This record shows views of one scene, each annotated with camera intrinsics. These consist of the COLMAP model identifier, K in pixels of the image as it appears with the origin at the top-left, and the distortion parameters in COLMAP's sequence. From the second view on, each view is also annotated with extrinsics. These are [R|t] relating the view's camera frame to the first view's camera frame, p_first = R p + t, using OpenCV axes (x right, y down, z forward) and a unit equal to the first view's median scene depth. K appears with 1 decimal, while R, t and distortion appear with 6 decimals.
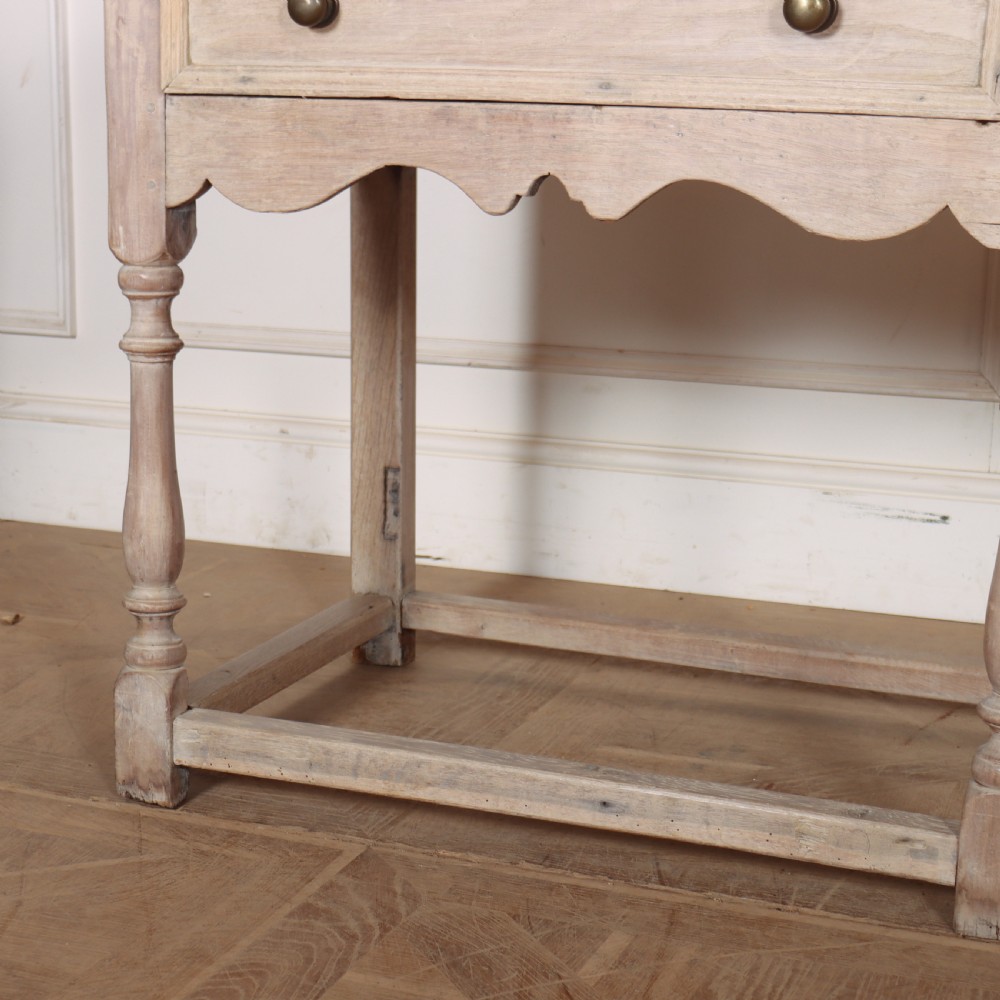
lens RADIAL K [[2297.2, 0, 332.3], [0, 2297.2, 647.7], [0, 0, 1]] dist [-0.056565, 0.195593]
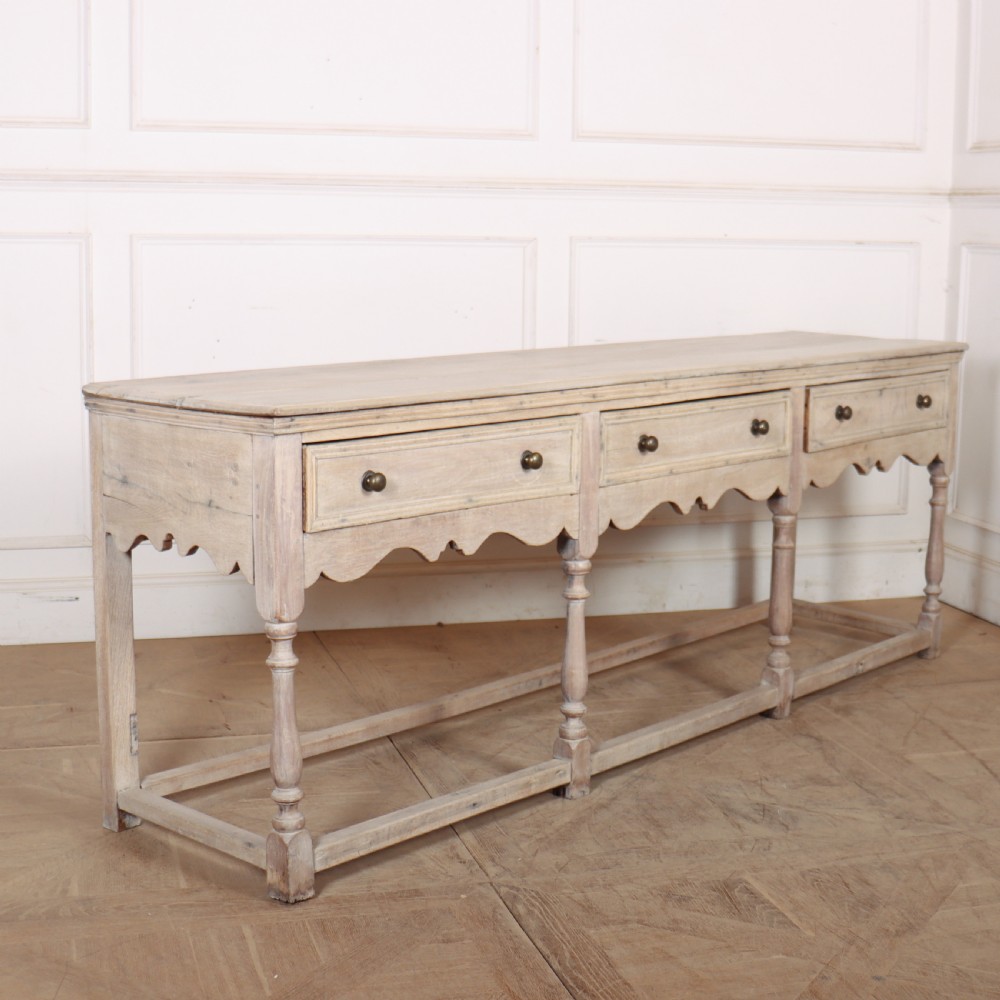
lens RADIAL K [[1717.5, 0, 537.4], [0, 1717.5, 529.8], [0, 0, 1]] dist [-0.164285, 0.045183]
pose [[0.277149, -0.164197, 0.946693, -1.395575], [0.247375, 0.964269, 0.094825, -0.332854], [-0.928436, 0.207907, 0.307865, 0.364271]]
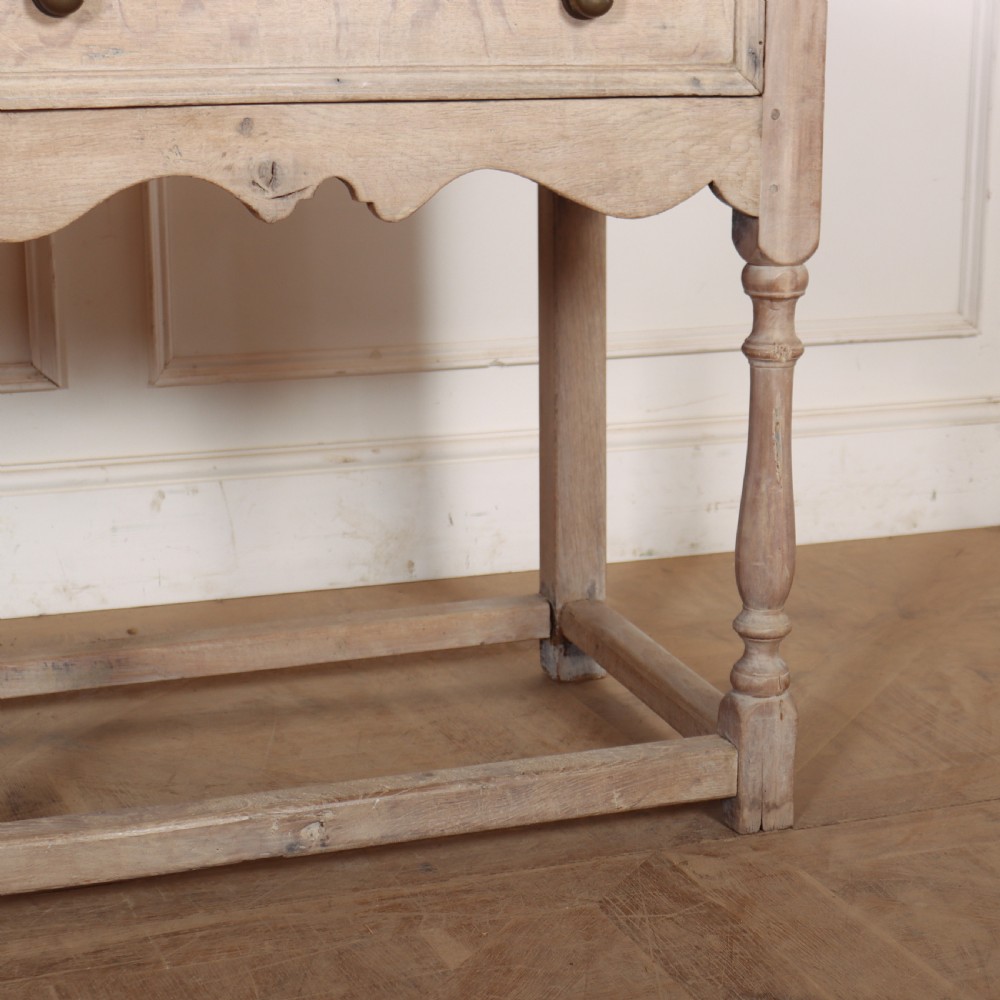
lens RADIAL K [[2315.4, 0, 653.6], [0, 2315.4, 652.0], [0, 0, 1]] dist [-0.046190, 0.151175]
pose [[0.672939, -0.187052, 0.715657, 0.205200], [0.181414, 0.979685, 0.085476, 0.020754], [-0.717107, 0.072310, 0.693202, -0.087022]]
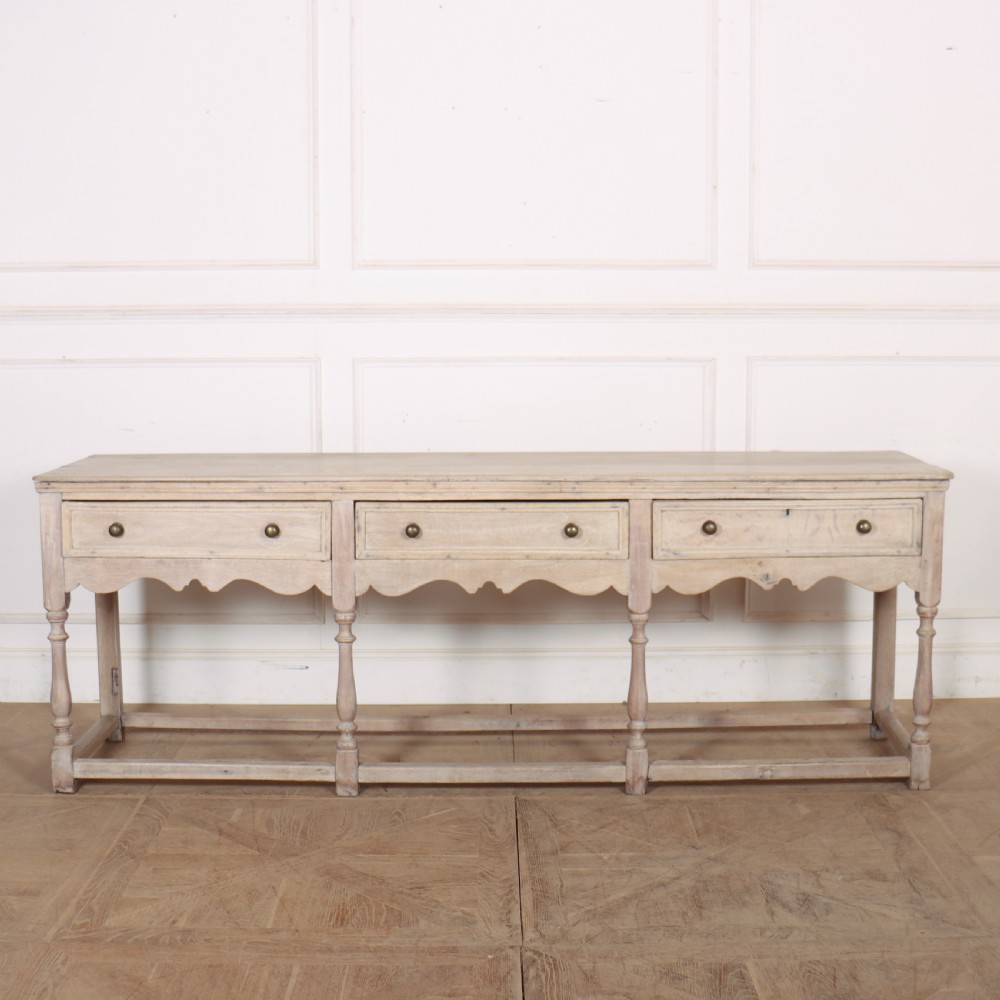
lens RADIAL K [[1610.9, 0, 502.9], [0, 1610.9, 581.7], [0, 0, 1]] dist [-0.156914, 0.064206]
pose [[0.908145, -0.070784, 0.412628, -0.419834], [0.111503, 0.990898, -0.075423, 0.017766], [-0.403533, 0.114504, 0.907772, -1.168321]]
